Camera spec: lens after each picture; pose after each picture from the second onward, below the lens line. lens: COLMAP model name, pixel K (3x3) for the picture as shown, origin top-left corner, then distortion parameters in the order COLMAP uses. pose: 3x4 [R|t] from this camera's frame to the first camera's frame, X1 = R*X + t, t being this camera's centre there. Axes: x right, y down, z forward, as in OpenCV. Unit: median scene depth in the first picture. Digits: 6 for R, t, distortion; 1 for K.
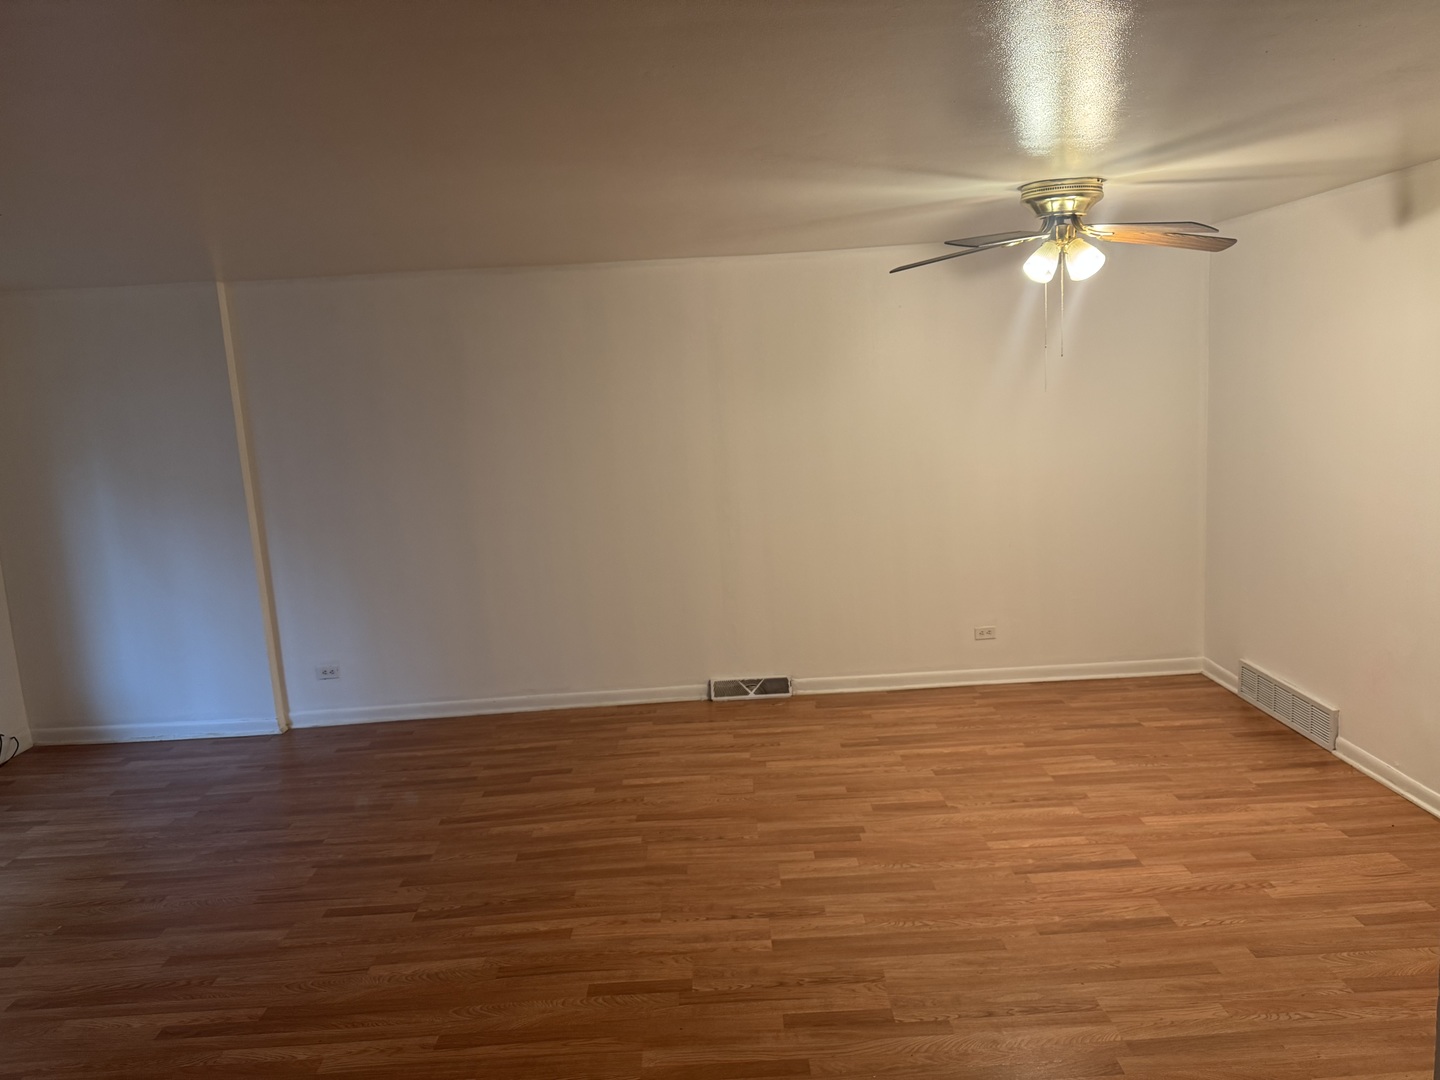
lens RADIAL K [[1021.9, 0, 730.9], [0, 1021.9, 536.2], [0, 0, 1]] dist [0.043044, -0.051195]
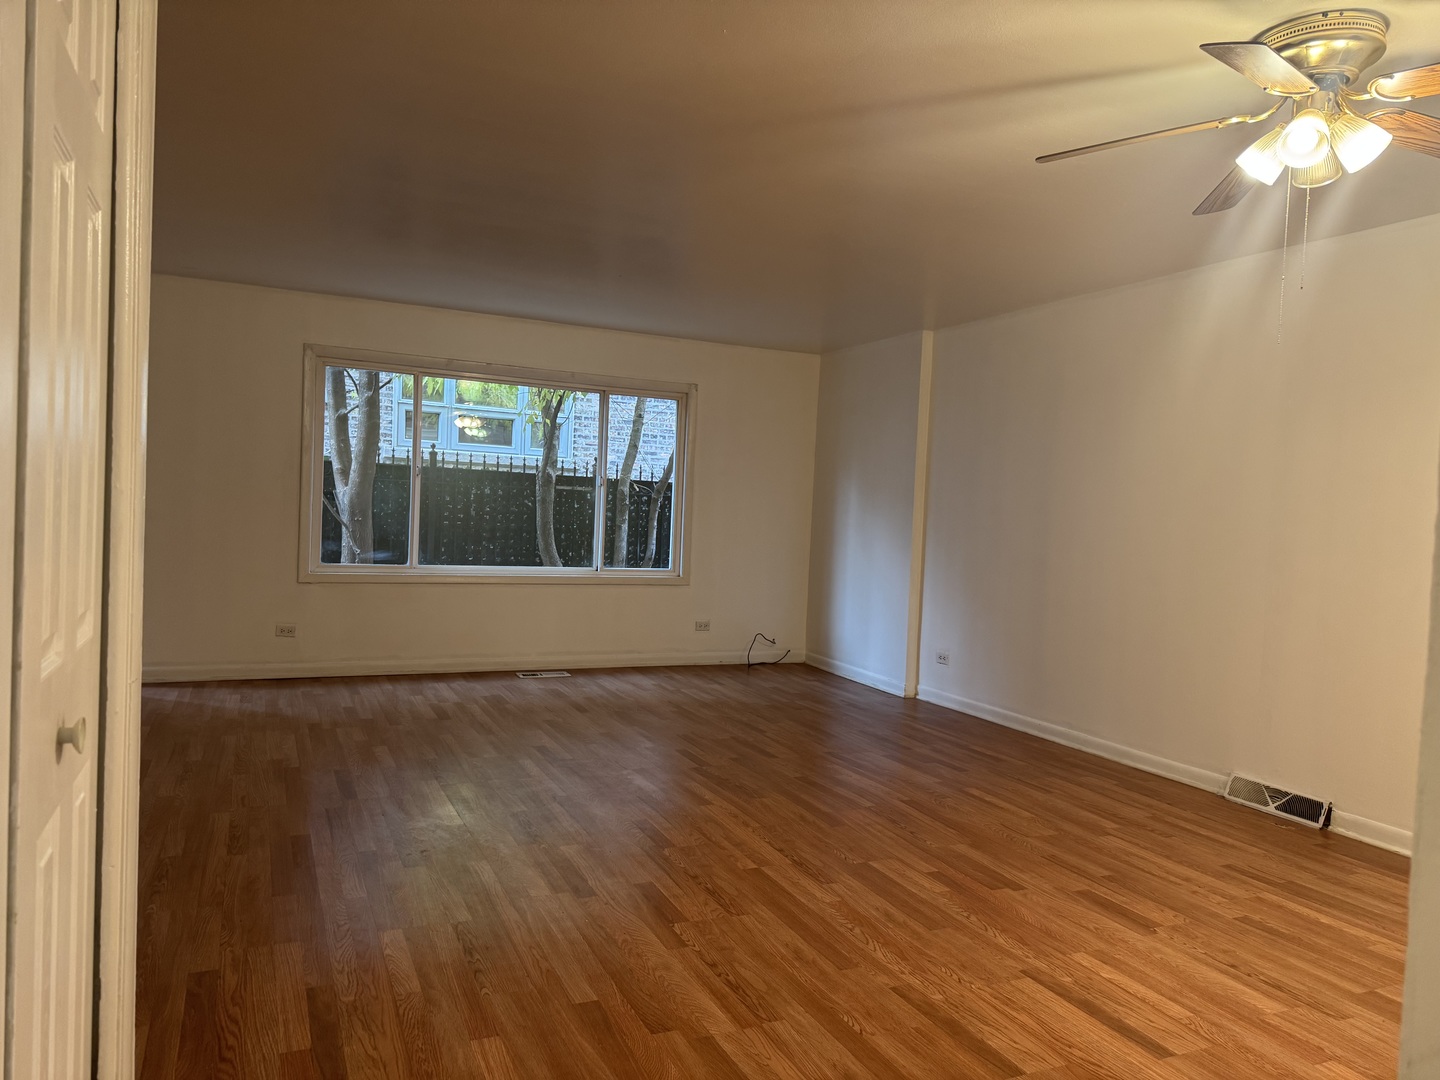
lens RADIAL K [[1021.9, 0, 714.3], [0, 1021.9, 538.8], [0, 0, 1]] dist [0.043044, -0.051195]
pose [[0.397352, 0.108505, -0.911229, 0.769973], [-0.220408, 0.975203, 0.020011, 0.051792], [0.890804, 0.192890, 0.411414, 0.399673]]
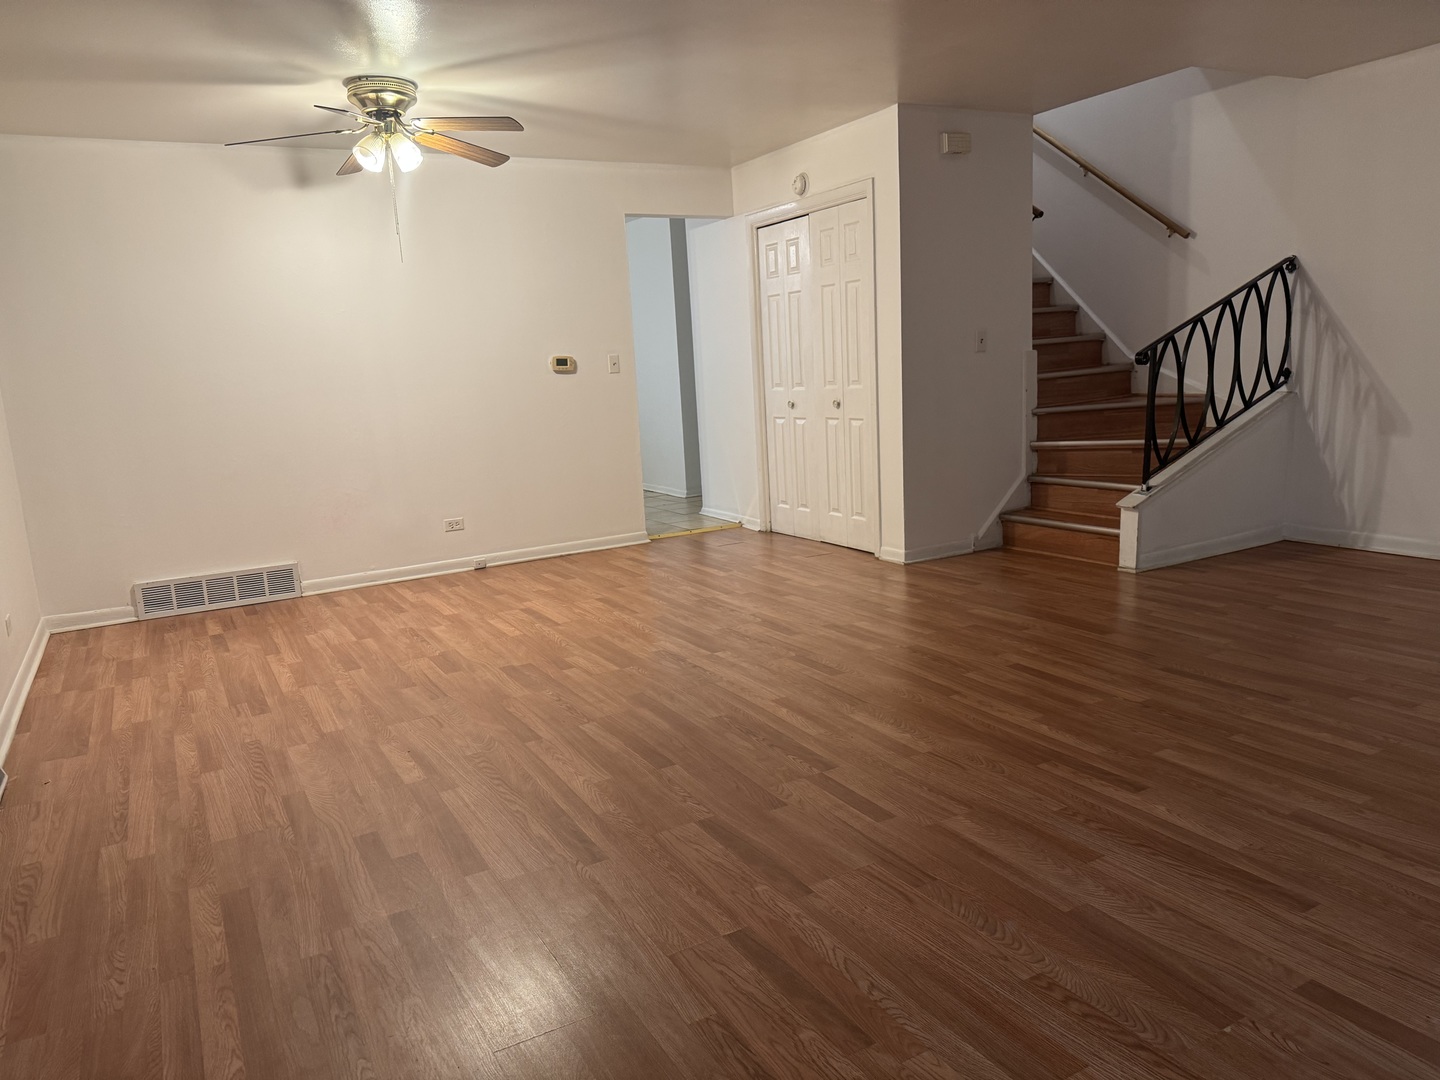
lens RADIAL K [[1021.9, 0, 703.1], [0, 1021.9, 545.2], [0, 0, 1]] dist [0.043044, -0.051195]
pose [[-0.459950, -0.072436, 0.884985, -0.884660], [0.229169, 0.953217, 0.197126, 0.013210], [-0.857862, 0.293479, -0.421832, 1.258549]]
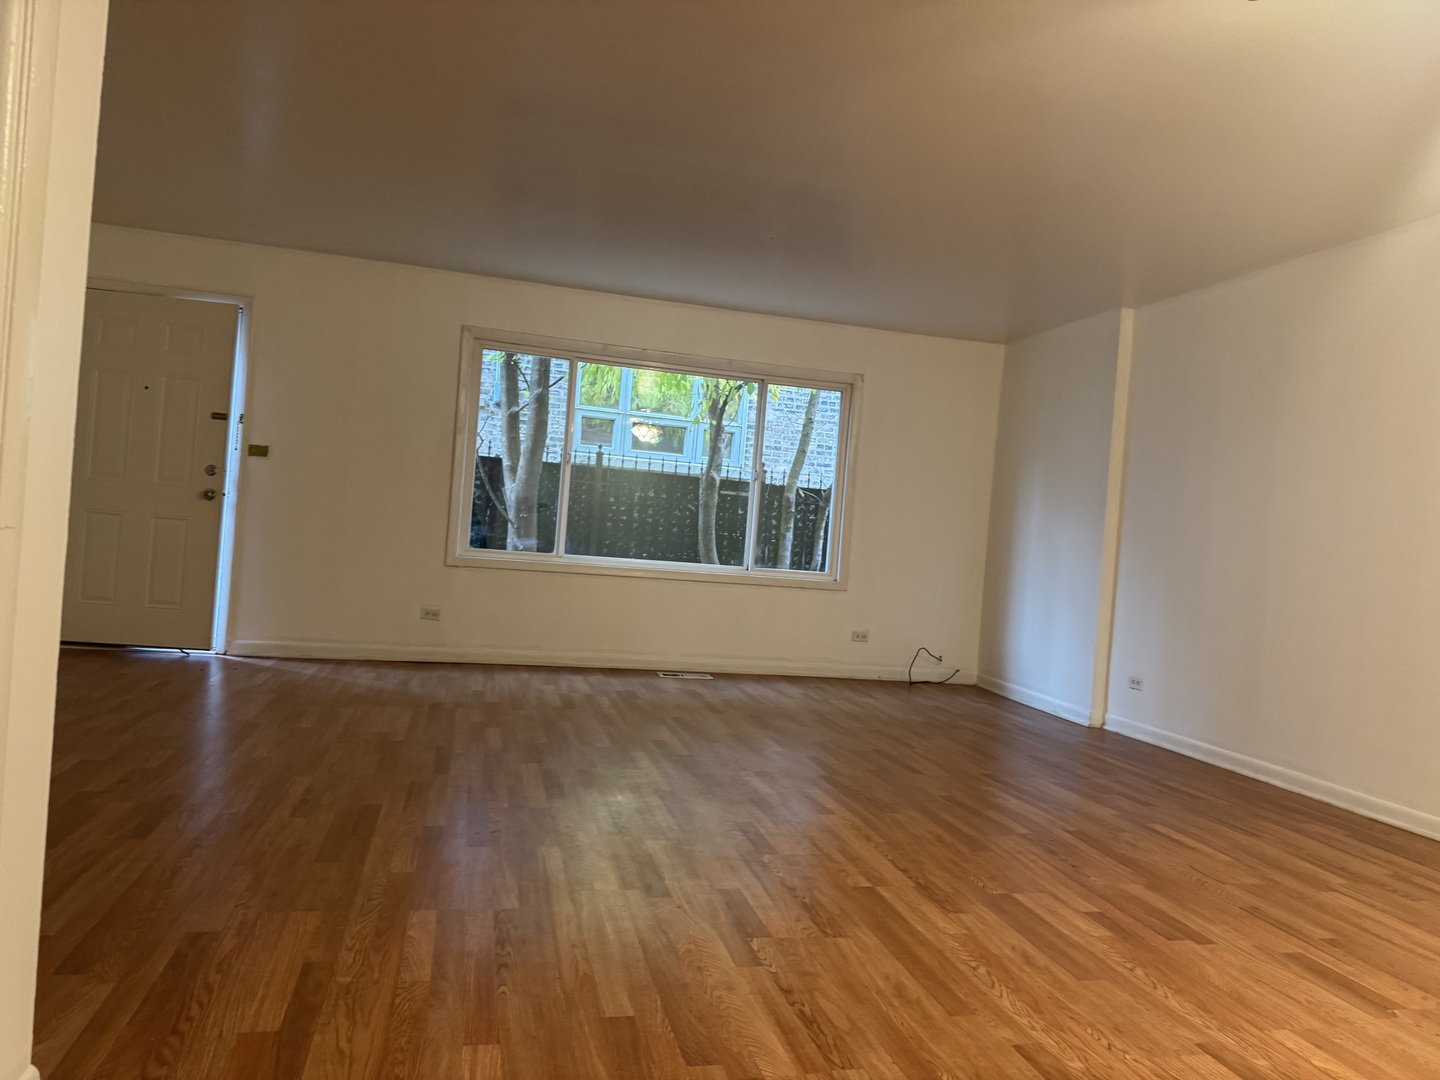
lens RADIAL K [[1021.9, 0, 726.9], [0, 1021.9, 542.0], [0, 0, 1]] dist [0.043044, -0.051195]
pose [[0.226281, 0.088147, -0.970065, 0.681940], [-0.251551, 0.967403, 0.029227, 0.102052], [0.941020, 0.237408, 0.241079, 0.513929]]
